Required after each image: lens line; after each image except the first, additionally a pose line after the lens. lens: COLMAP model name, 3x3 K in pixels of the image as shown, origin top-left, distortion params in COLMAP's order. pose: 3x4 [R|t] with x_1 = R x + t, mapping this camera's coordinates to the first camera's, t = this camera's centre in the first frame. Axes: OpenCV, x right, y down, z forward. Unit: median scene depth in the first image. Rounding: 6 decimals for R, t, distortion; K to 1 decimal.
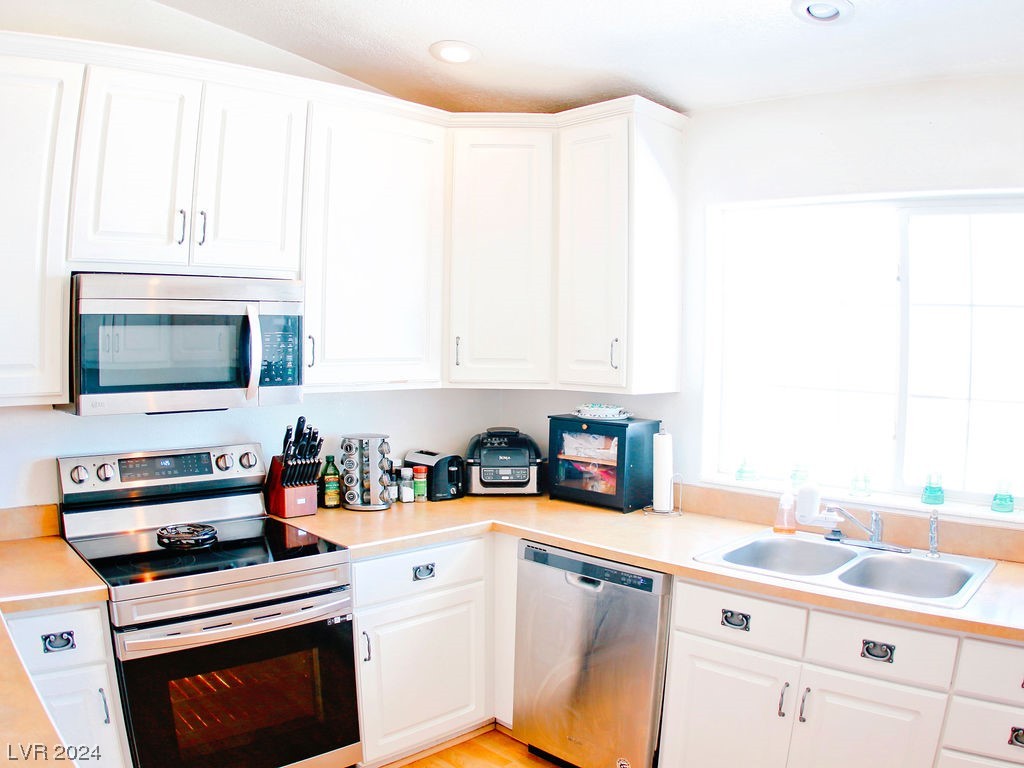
lens RADIAL K [[786.4, 0, 527.0], [0, 786.4, 393.2], [0, 0, 1]] dist [-0.334317, 0.115631]
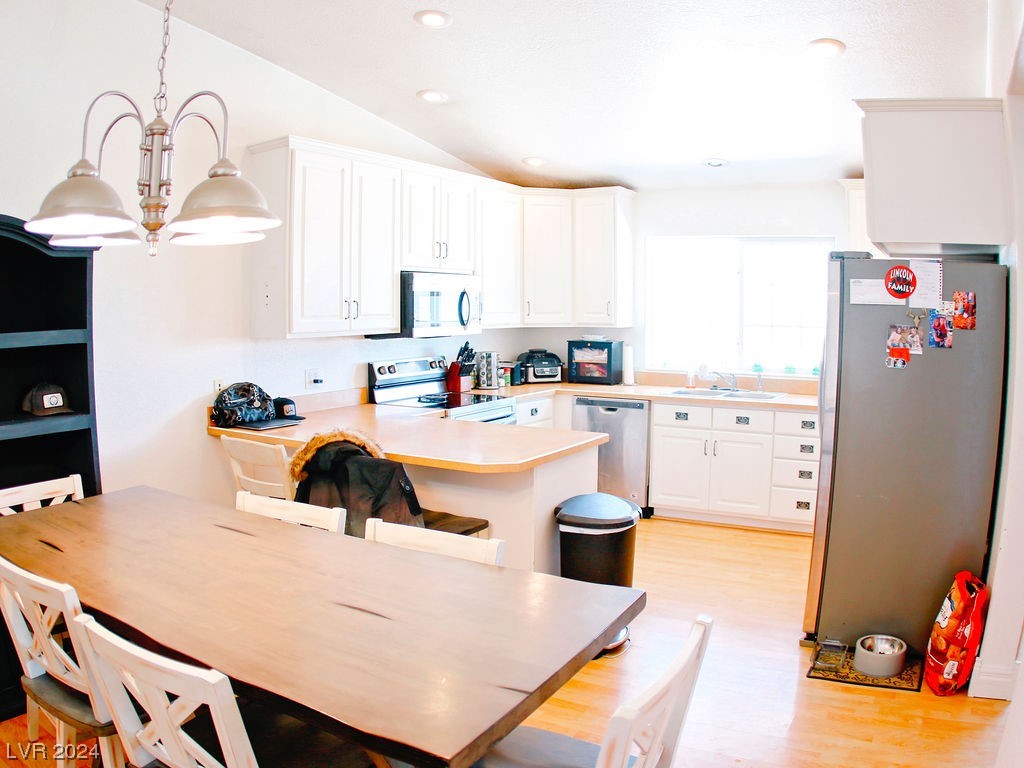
lens RADIAL K [[786.4, 0, 527.0], [0, 786.4, 393.2], [0, 0, 1]] dist [-0.334317, 0.115631]
pose [[0.970675, -0.039334, 0.237154, -0.588861], [0.027692, 0.998251, 0.052224, 0.059053], [-0.238793, -0.044125, 0.970067, -0.975298]]
